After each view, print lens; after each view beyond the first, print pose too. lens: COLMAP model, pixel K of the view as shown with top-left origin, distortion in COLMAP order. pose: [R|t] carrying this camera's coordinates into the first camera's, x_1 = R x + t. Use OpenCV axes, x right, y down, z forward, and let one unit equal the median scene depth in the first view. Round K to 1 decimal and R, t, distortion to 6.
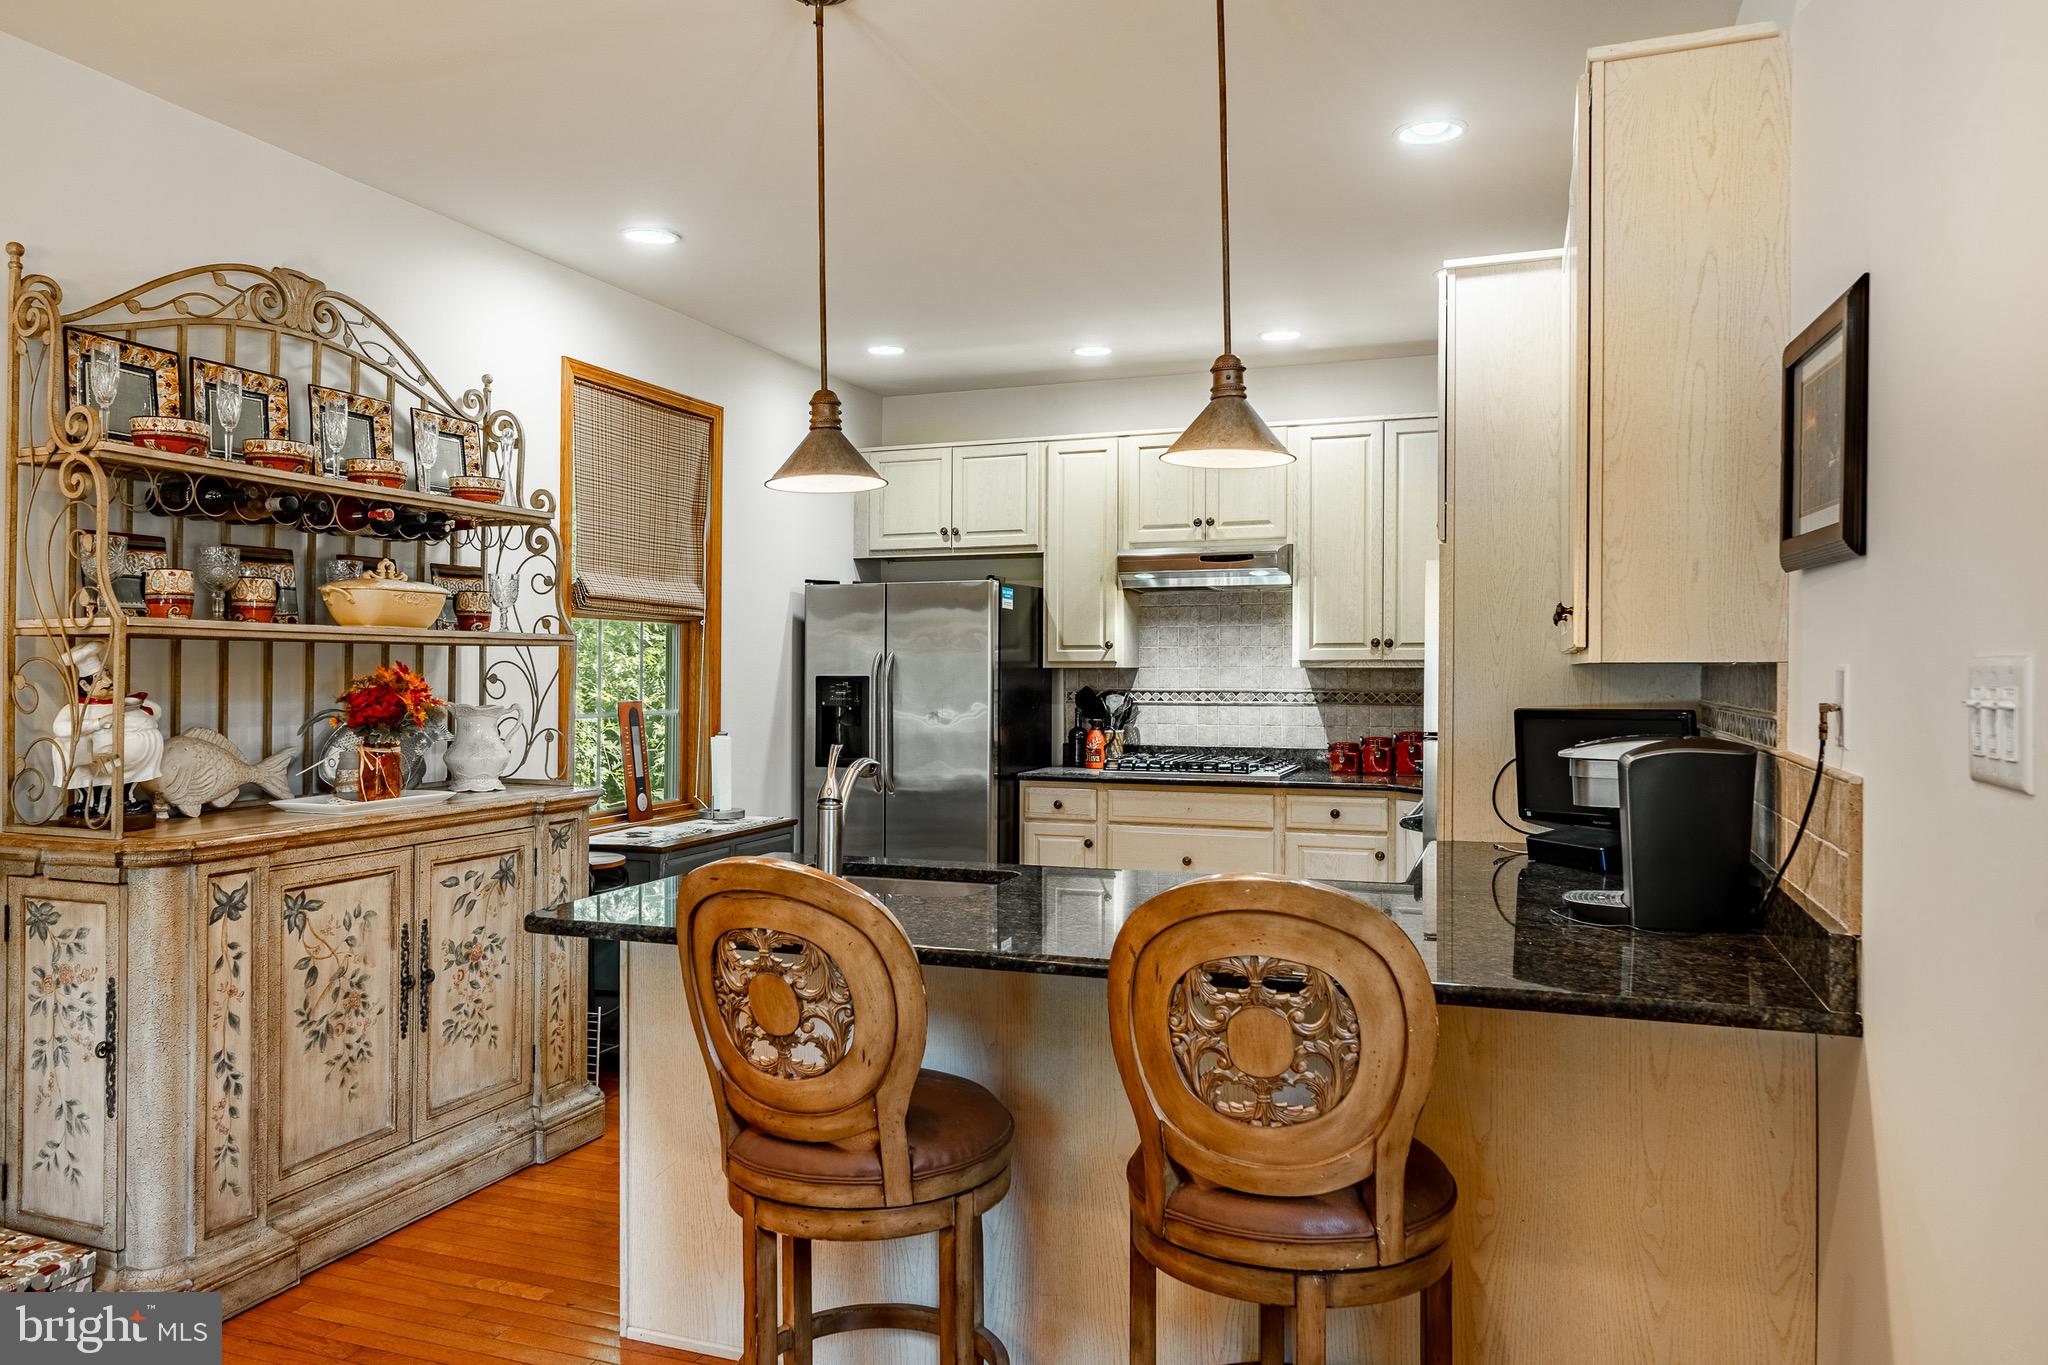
lens RADIAL K [[1391.8, 0, 1014.0], [0, 1391.8, 652.4], [0, 0, 1]] dist [-0.004550, -0.001987]
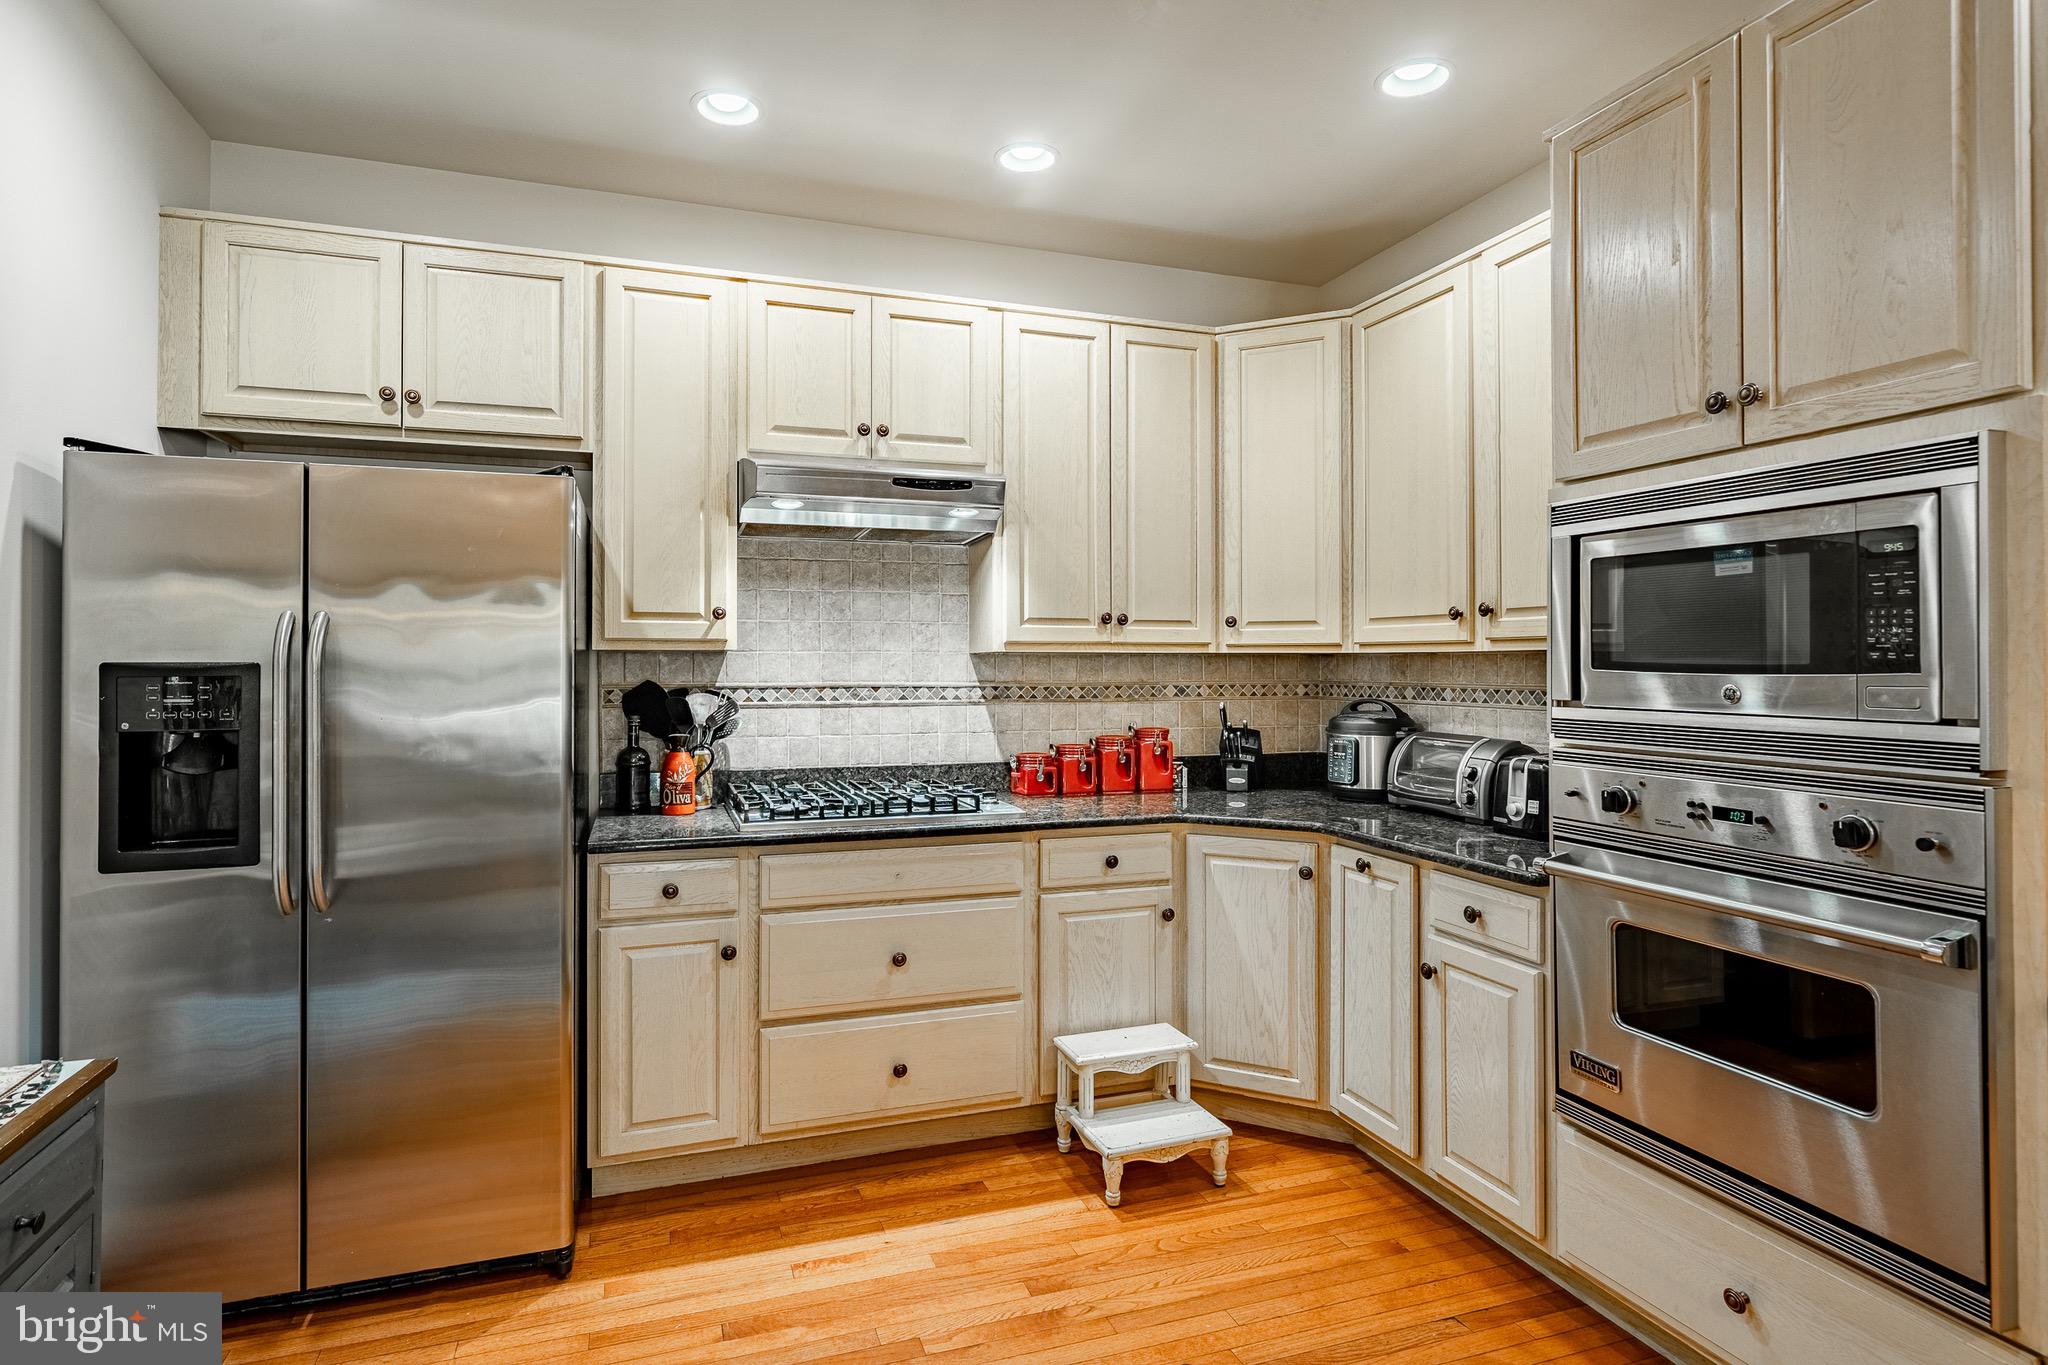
lens RADIAL K [[1075.5, 0, 1015.8], [0, 1075.5, 660.2], [0, 0, 1]] dist [-0.005461, -0.000496]
pose [[0.771177, 0.003230, 0.636613, -0.133864], [-0.009897, 0.999927, 0.006916, 0.011019], [-0.636544, -0.011634, 0.771153, 0.558475]]
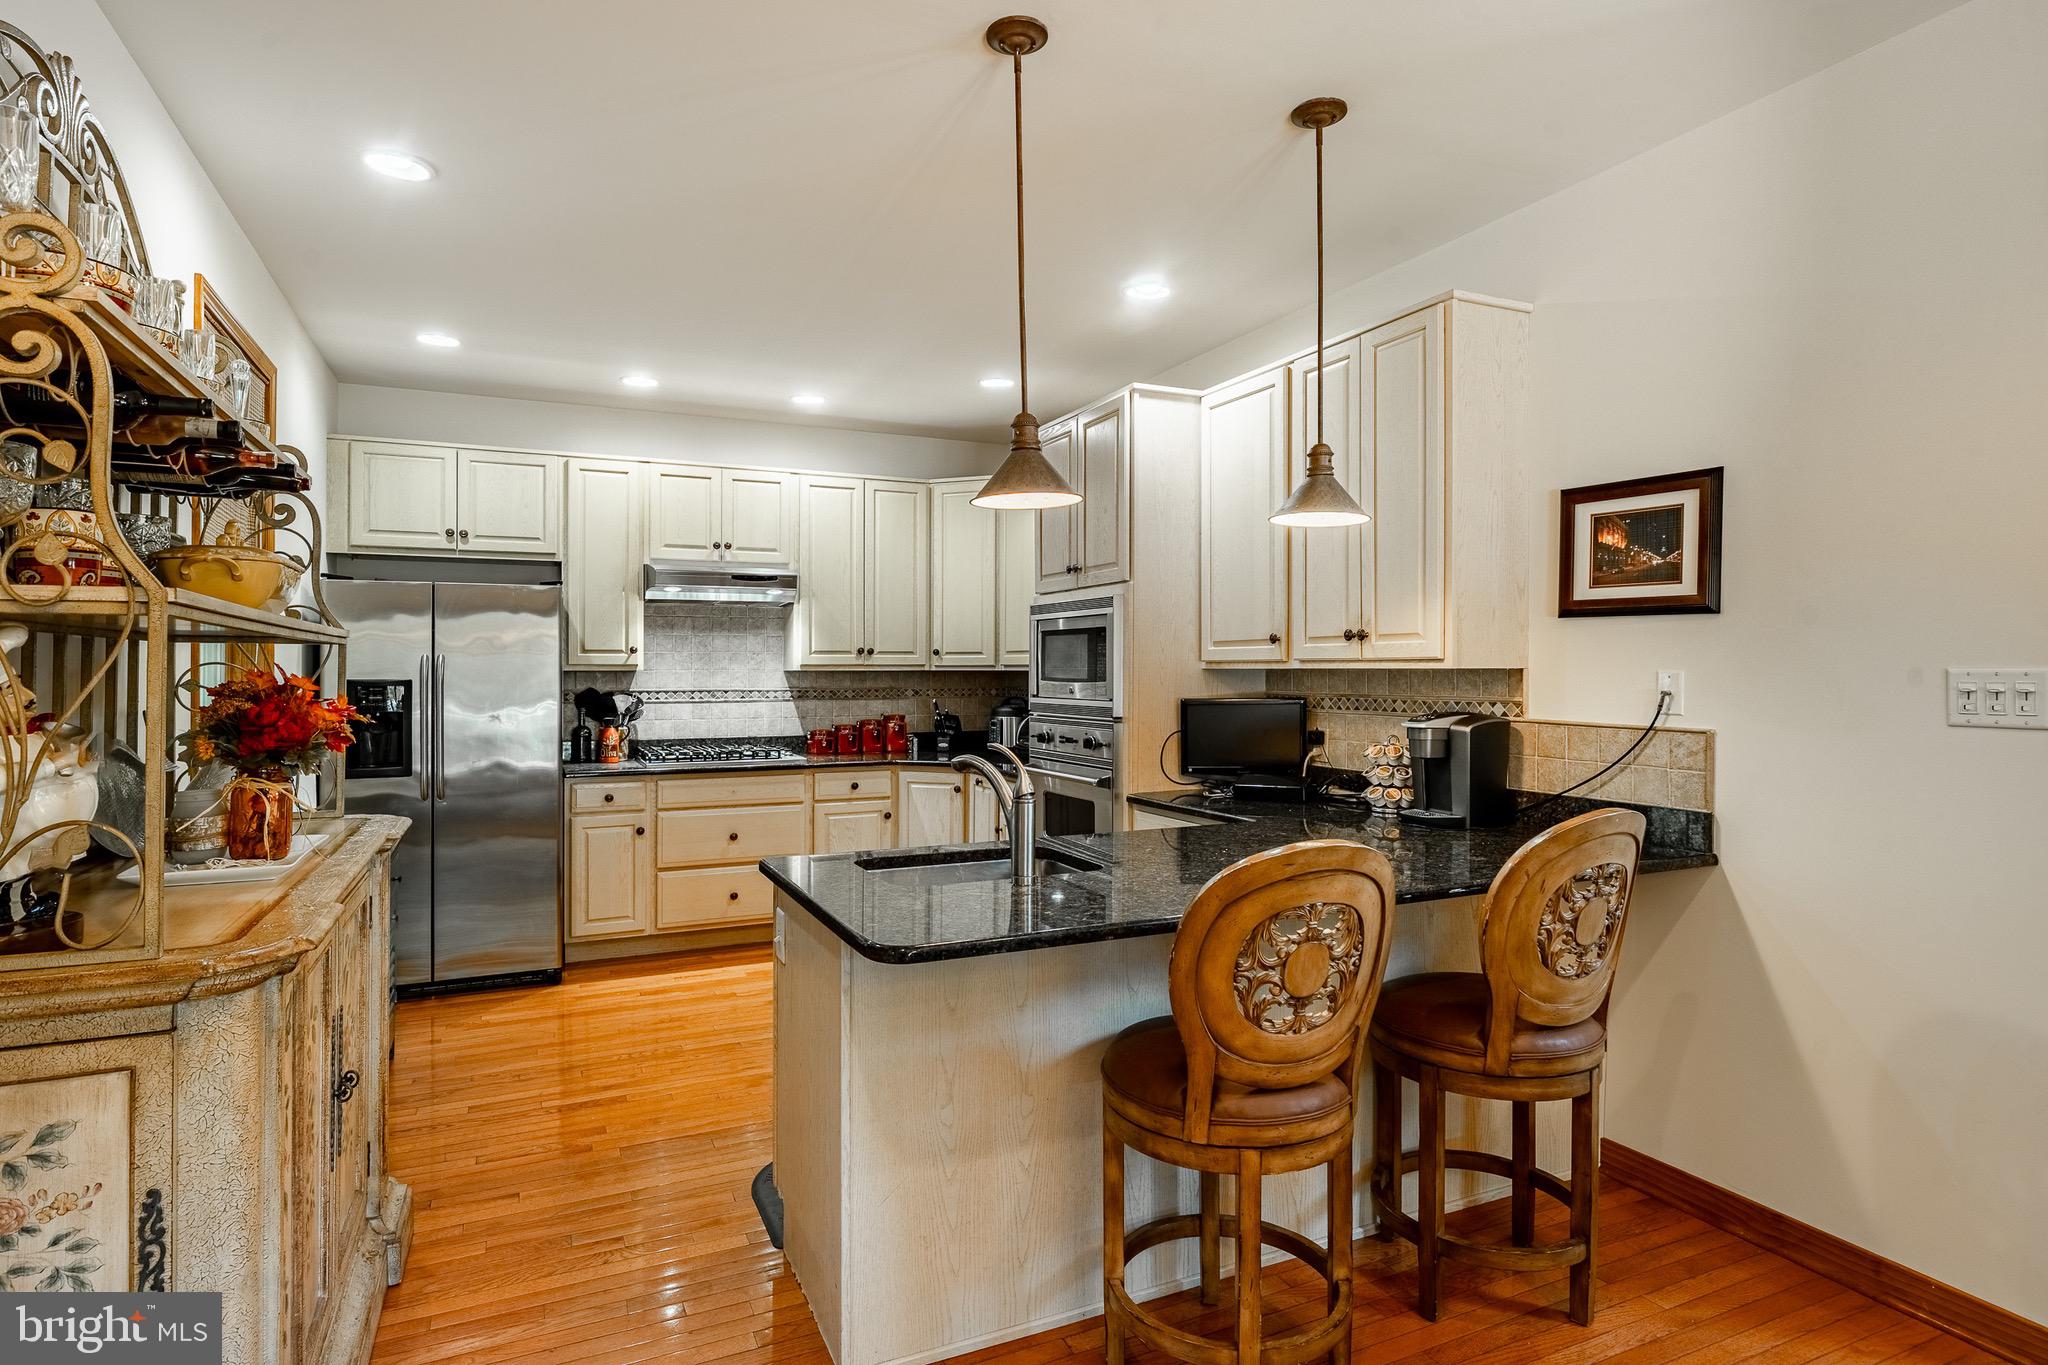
lens RADIAL K [[1075.5, 0, 1015.8], [0, 1075.5, 660.2], [0, 0, 1]] dist [-0.005461, -0.000496]
pose [[0.704657, 0.007254, 0.709511, -0.326261], [-0.008883, 0.999960, -0.001401, 0.001515], [-0.709492, -0.005315, 0.704693, 0.187444]]
